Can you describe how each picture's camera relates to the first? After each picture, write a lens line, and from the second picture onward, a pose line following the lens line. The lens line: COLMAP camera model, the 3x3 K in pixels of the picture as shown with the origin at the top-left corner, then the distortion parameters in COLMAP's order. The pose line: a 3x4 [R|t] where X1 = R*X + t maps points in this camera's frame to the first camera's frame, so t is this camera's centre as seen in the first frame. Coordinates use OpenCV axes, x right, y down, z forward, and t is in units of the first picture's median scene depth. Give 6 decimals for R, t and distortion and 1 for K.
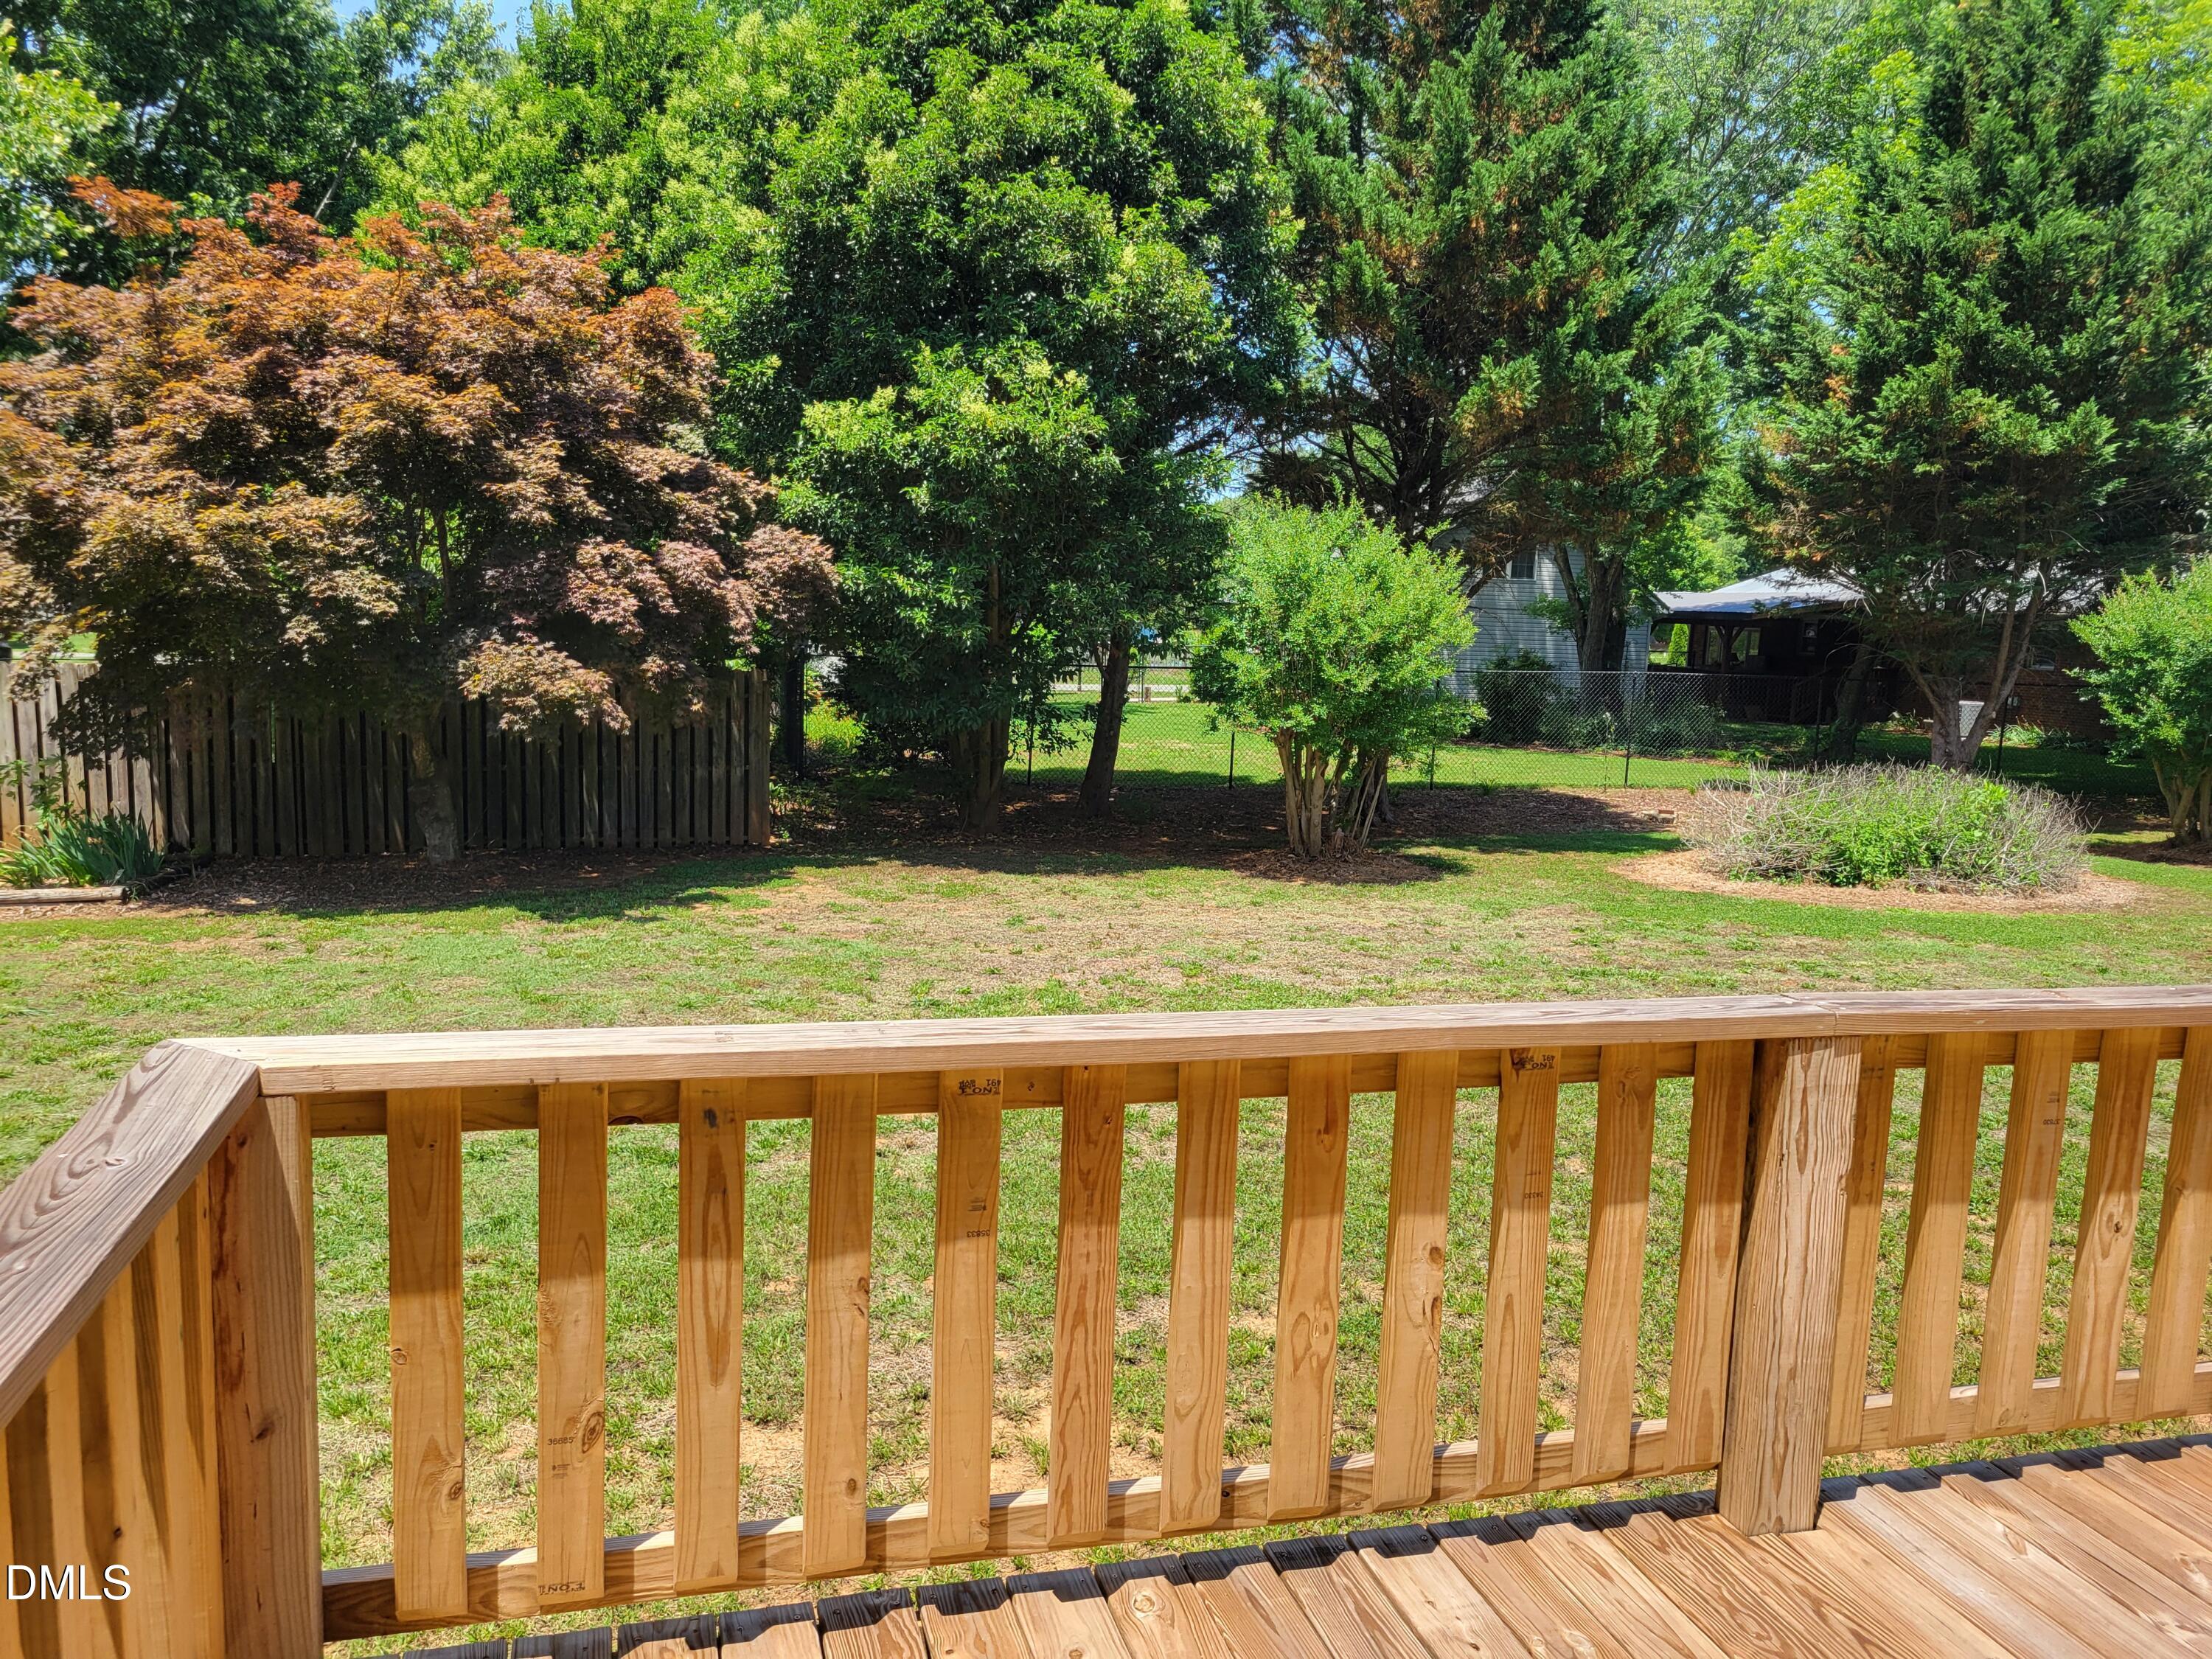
lens RADIAL K [[1685.4, 0, 1067.5], [0, 1685.4, 832.5], [0, 0, 1]] dist [0.012703, 0.002064]
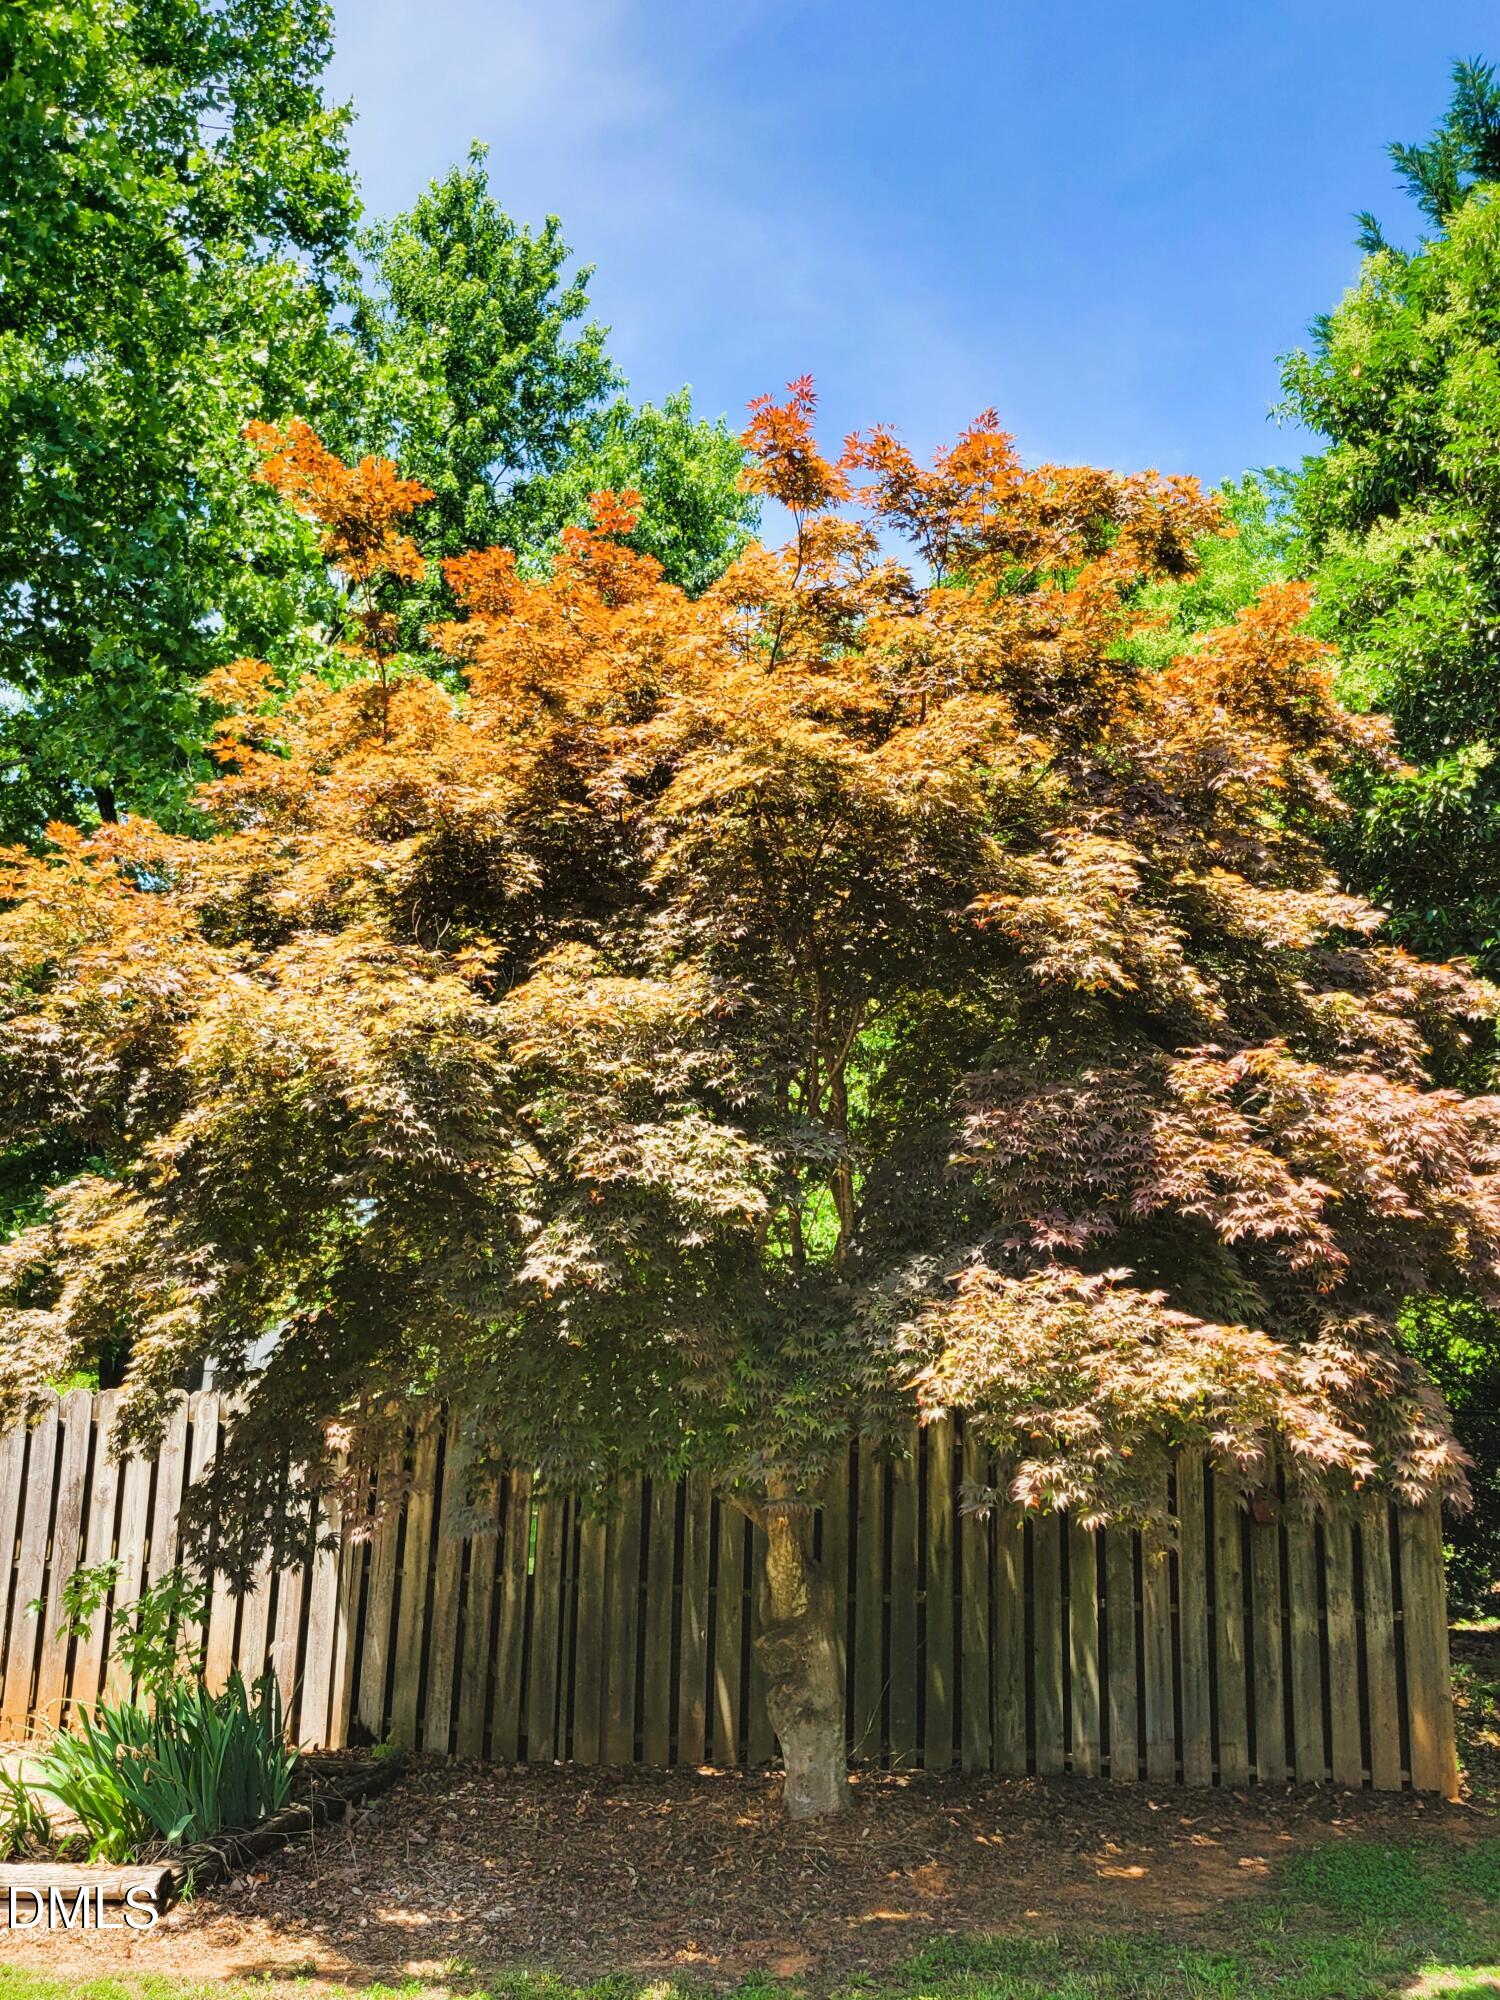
lens RADIAL K [[1852.0, 0, 797.2], [0, 1852.0, 998.7], [0, 0, 1]] dist [0.087241, 0.005400]
pose [[0.942623, -0.073359, -0.325701, -0.233746], [-0.041071, 0.942671, -0.331187, -0.027411], [0.331324, 0.325561, 0.885570, 0.572933]]
